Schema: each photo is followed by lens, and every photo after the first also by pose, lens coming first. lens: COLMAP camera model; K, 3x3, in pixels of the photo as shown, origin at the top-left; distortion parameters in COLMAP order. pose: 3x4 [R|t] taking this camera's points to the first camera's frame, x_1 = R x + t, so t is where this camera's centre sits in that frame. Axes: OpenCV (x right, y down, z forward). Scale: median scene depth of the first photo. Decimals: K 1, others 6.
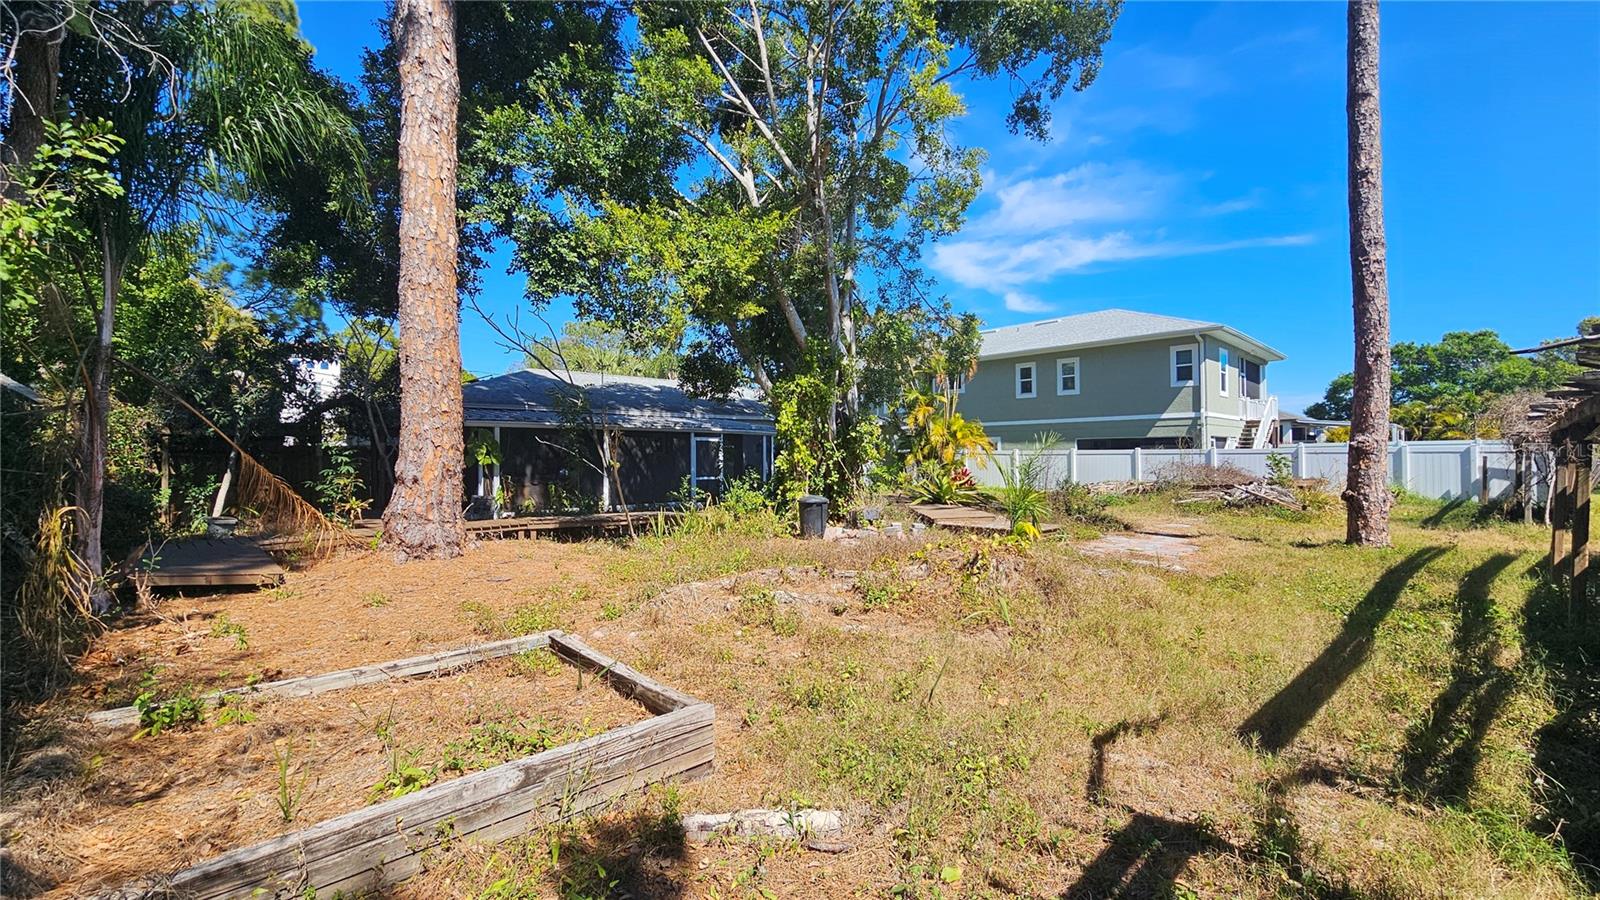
lens RADIAL K [[655.9, 0, 797.4], [0, 655.9, 453.6], [0, 0, 1]] dist [-0.001591, -0.000038]
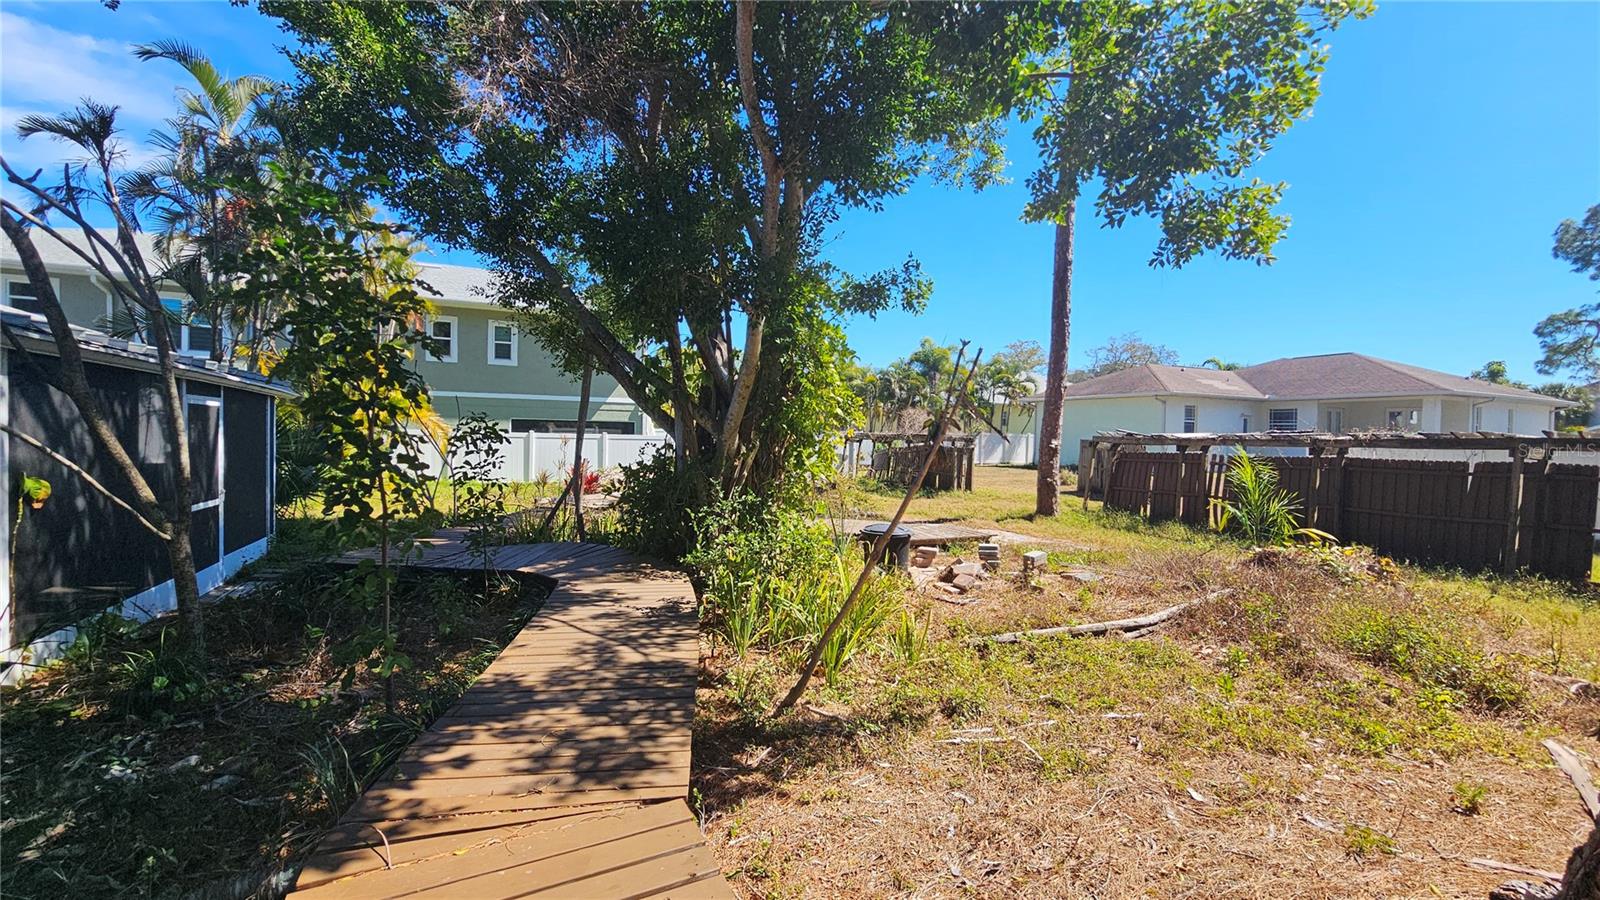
lens RADIAL K [[655.9, 0, 792.0], [0, 655.9, 446.4], [0, 0, 1]] dist [-0.001591, -0.000038]
pose [[0.330657, -0.003152, 0.943746, -0.280466], [-0.025983, 0.999585, 0.012442, -0.006833], [-0.943393, -0.028635, 0.330437, 0.417093]]
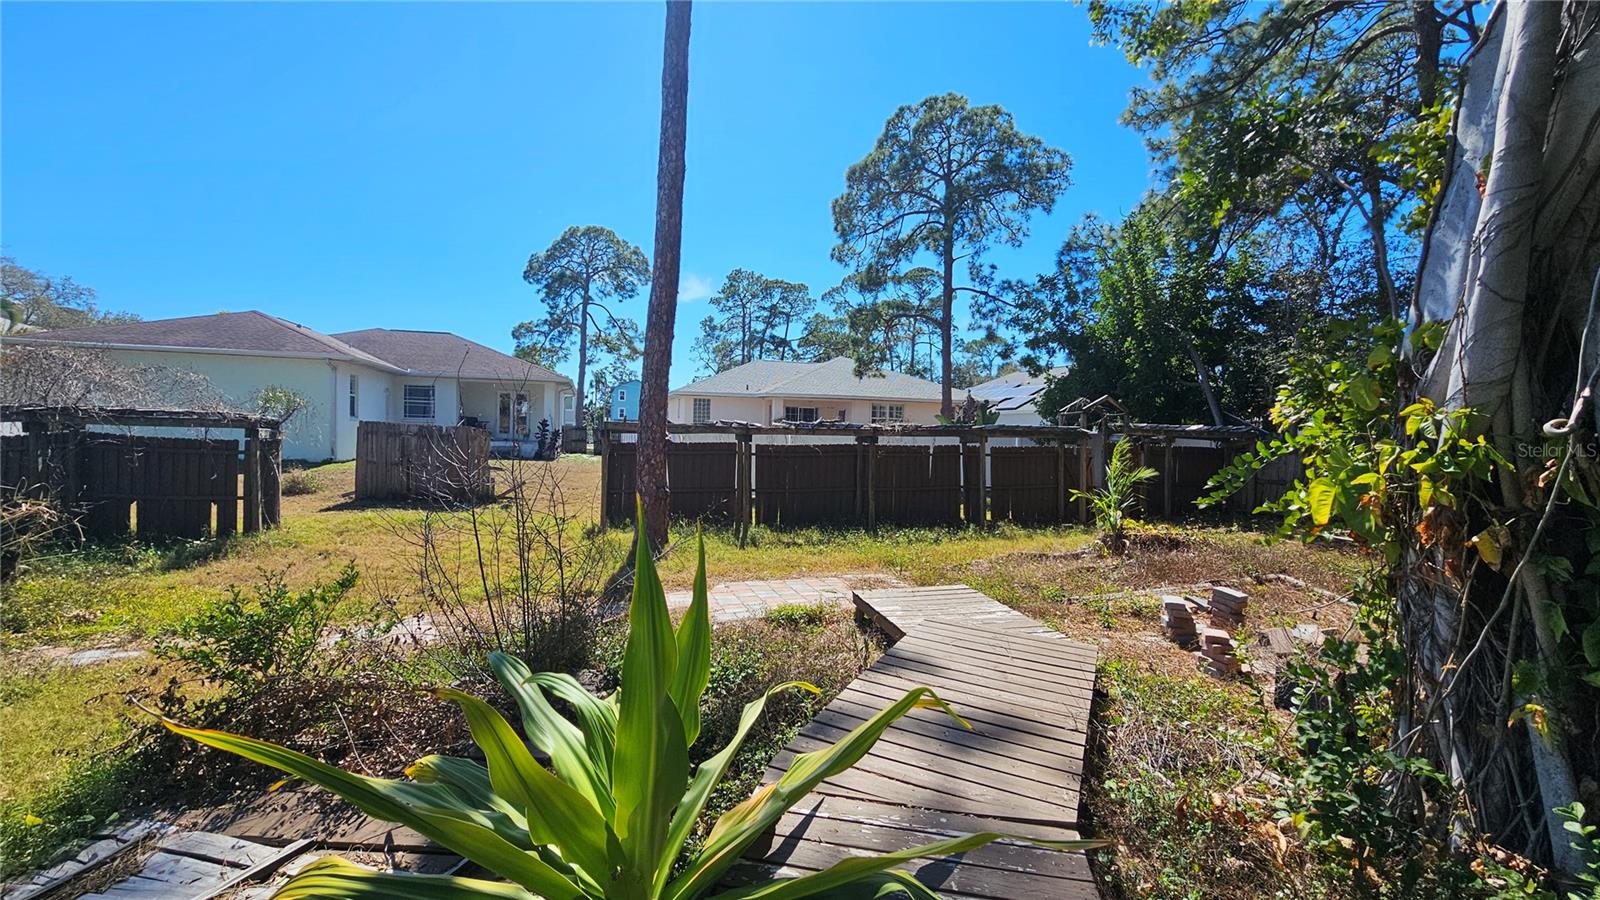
lens RADIAL K [[655.9, 0, 798.3], [0, 655.9, 450.5], [0, 0, 1]] dist [-0.001591, -0.000038]
pose [[-0.895336, -0.026575, 0.444598, 0.095354], [-0.018722, 0.999582, 0.022047, -0.009342], [-0.444998, 0.011416, -0.895459, 0.695919]]
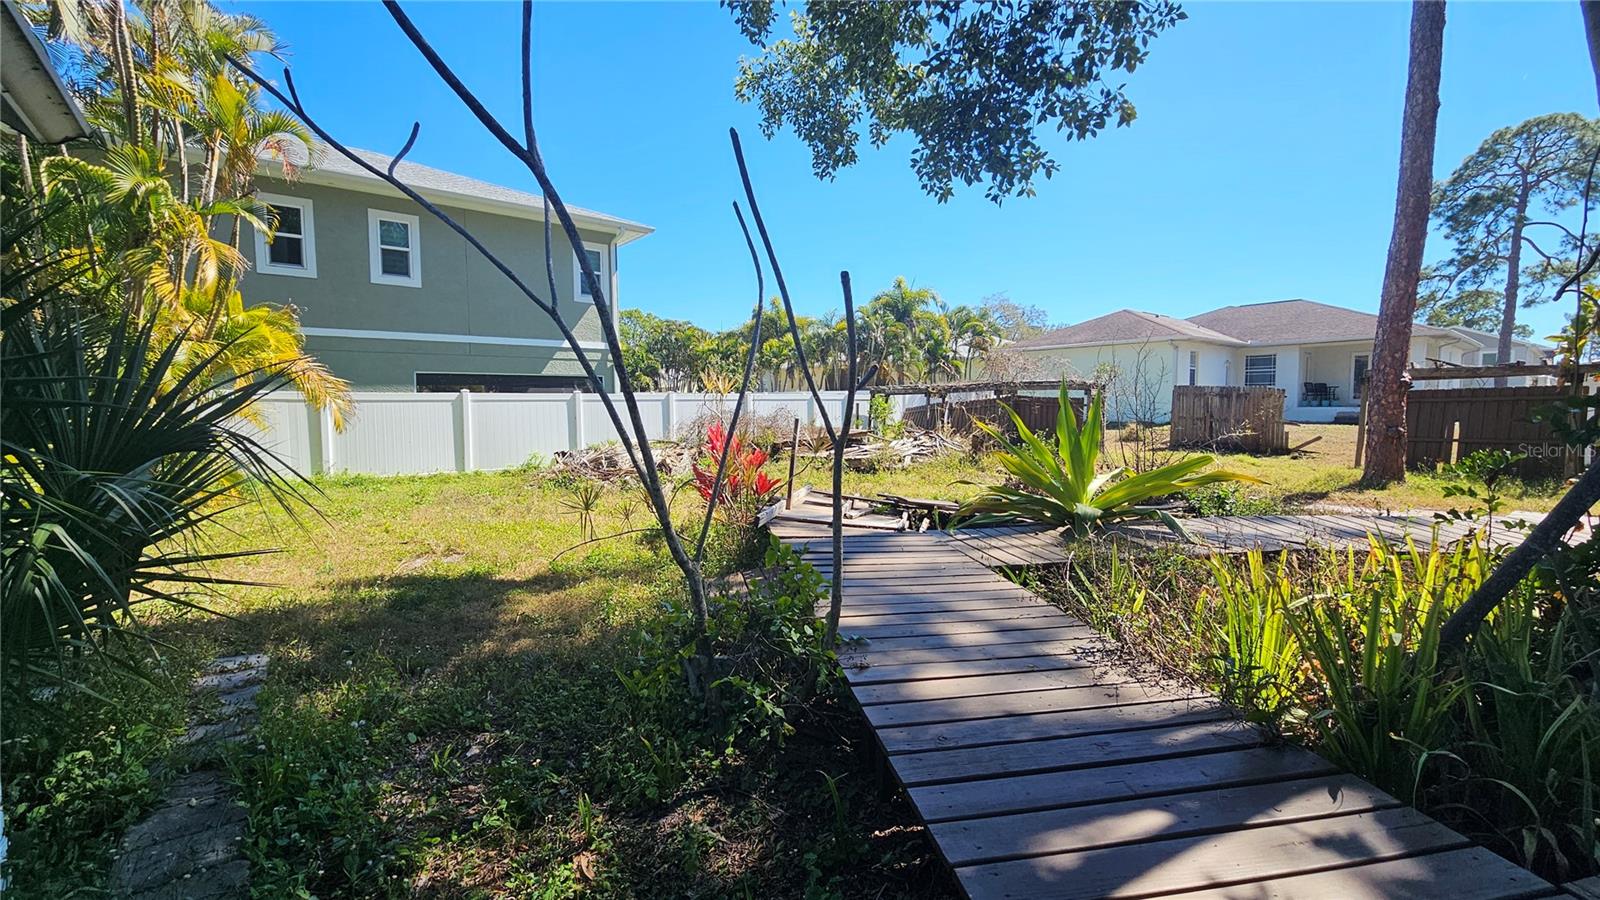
lens RADIAL K [[655.9, 0, 795.4], [0, 655.9, 449.1], [0, 0, 1]] dist [-0.001591, -0.000038]
pose [[0.082245, -0.062324, 0.994661, -0.089272], [0.004382, 0.998056, 0.062174, 0.008906], [-0.996602, -0.000755, 0.082359, 0.719274]]
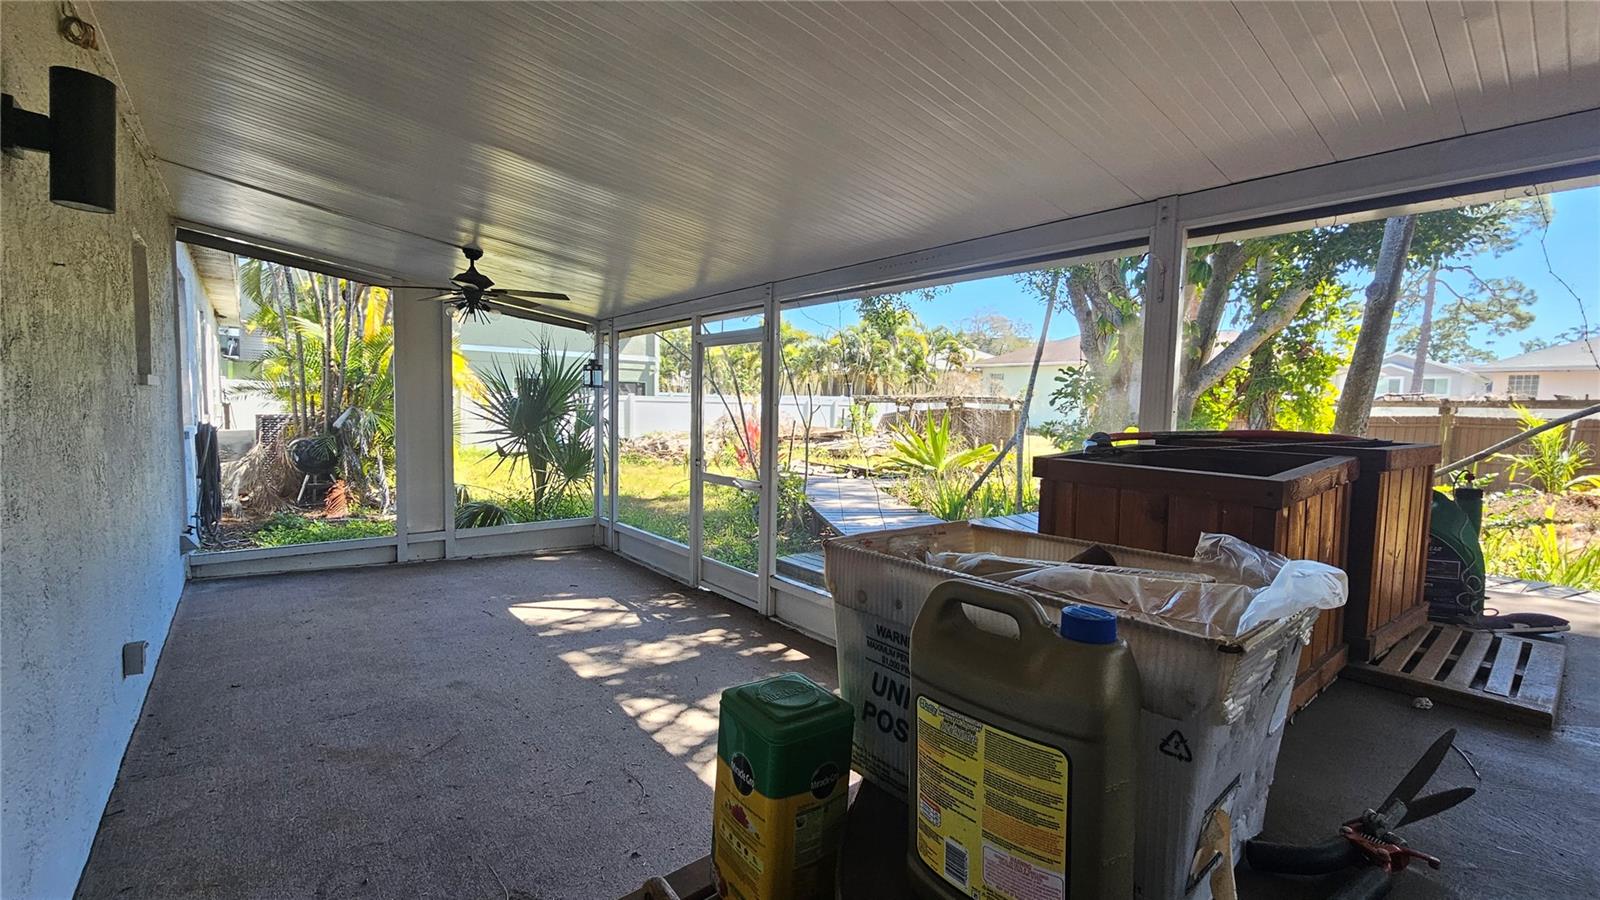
lens RADIAL K [[655.9, 0, 795.4], [0, 655.9, 454.9], [0, 0, 1]] dist [-0.001591, -0.000038]
pose [[0.079051, -0.069462, 0.994448, -0.299766], [-0.027014, 0.997054, 0.071791, 0.003750], [-0.996504, -0.032539, 0.076942, 0.702485]]
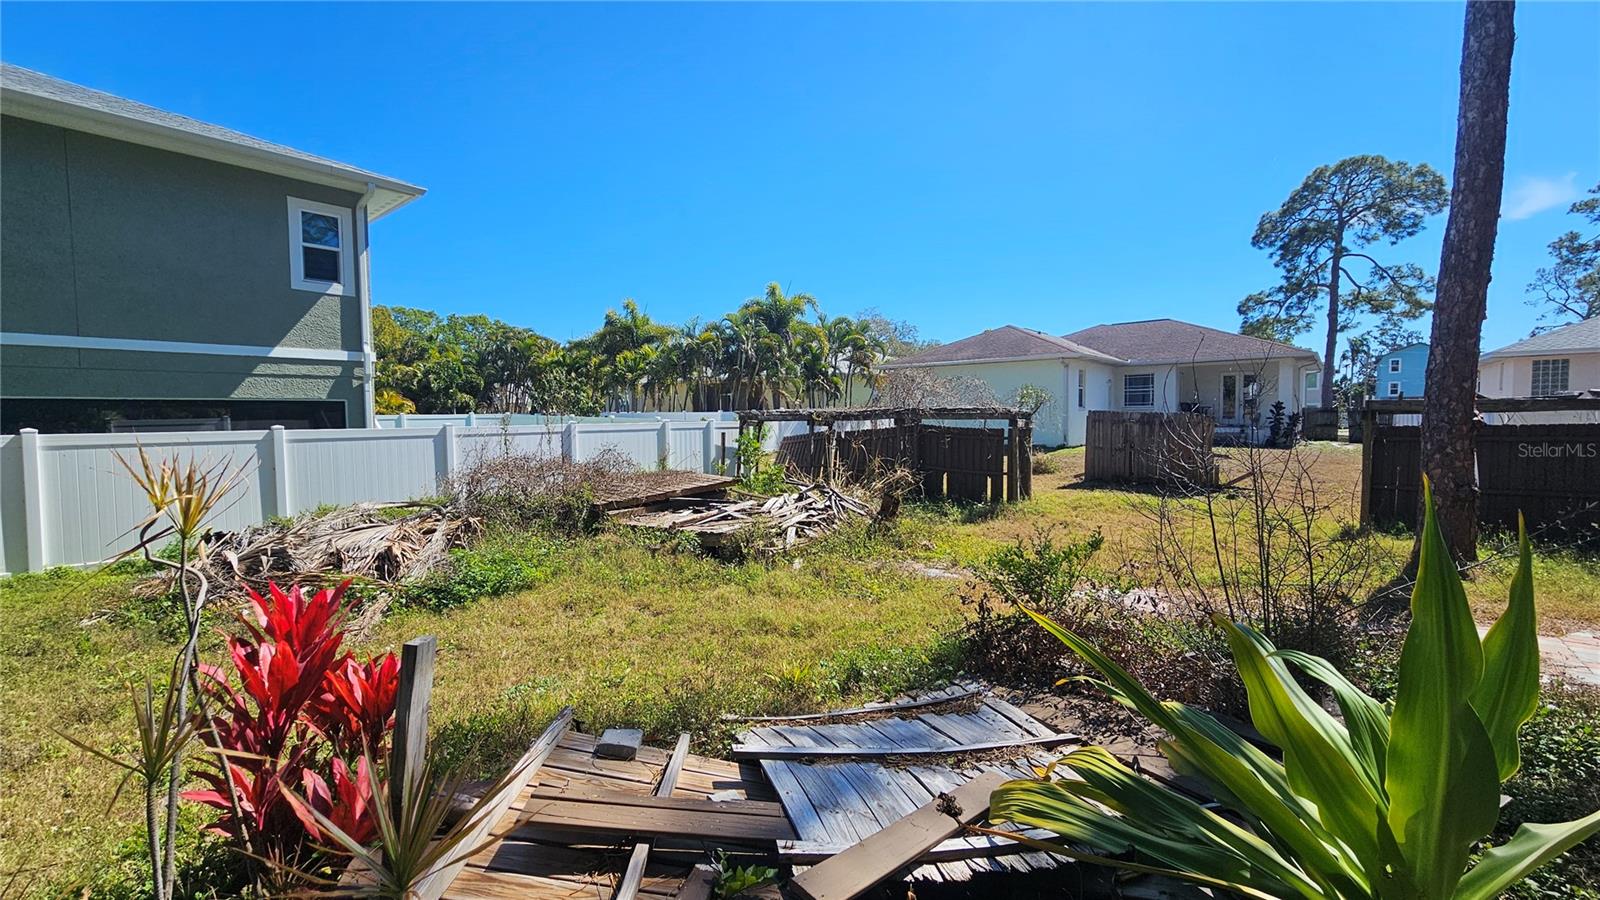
lens RADIAL K [[655.9, 0, 794.4], [0, 655.9, 445.3], [0, 0, 1]] dist [-0.001591, -0.000038]
pose [[-0.105816, -0.037411, 0.993682, 0.085479], [0.009041, 0.999215, 0.038582, -0.008774], [-0.994345, 0.013066, -0.105395, 0.707872]]
